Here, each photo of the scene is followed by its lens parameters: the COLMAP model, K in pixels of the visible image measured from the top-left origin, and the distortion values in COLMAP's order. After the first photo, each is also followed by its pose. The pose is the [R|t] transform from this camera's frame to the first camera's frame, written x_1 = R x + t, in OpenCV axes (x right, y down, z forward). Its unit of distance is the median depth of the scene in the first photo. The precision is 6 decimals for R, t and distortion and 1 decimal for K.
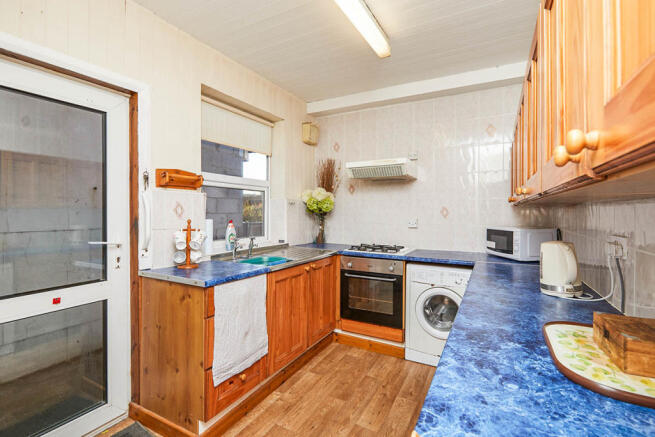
lens RADIAL K [[300.9, 0, 329.6], [0, 300.9, 214.7], [0, 0, 1]] dist [0.006105, 0.000349]
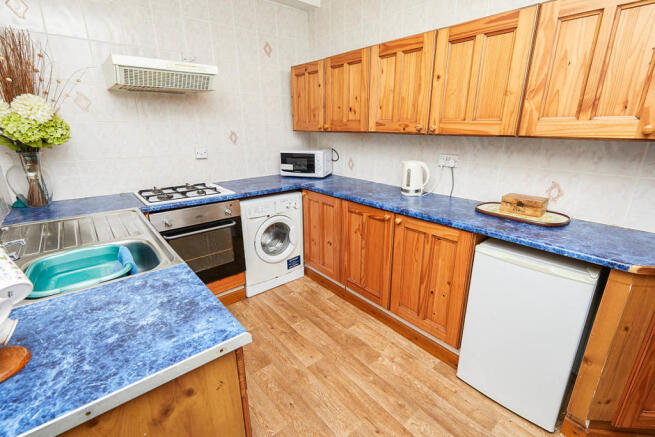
lens RADIAL K [[300.9, 0, 329.6], [0, 300.9, 219.0], [0, 0, 1]] dist [0.006105, 0.000349]
pose [[0.354908, -0.285501, 0.890241, -0.466315], [0.010619, 0.953400, 0.301523, -0.053256], [-0.934841, -0.097559, 0.341401, 0.470589]]
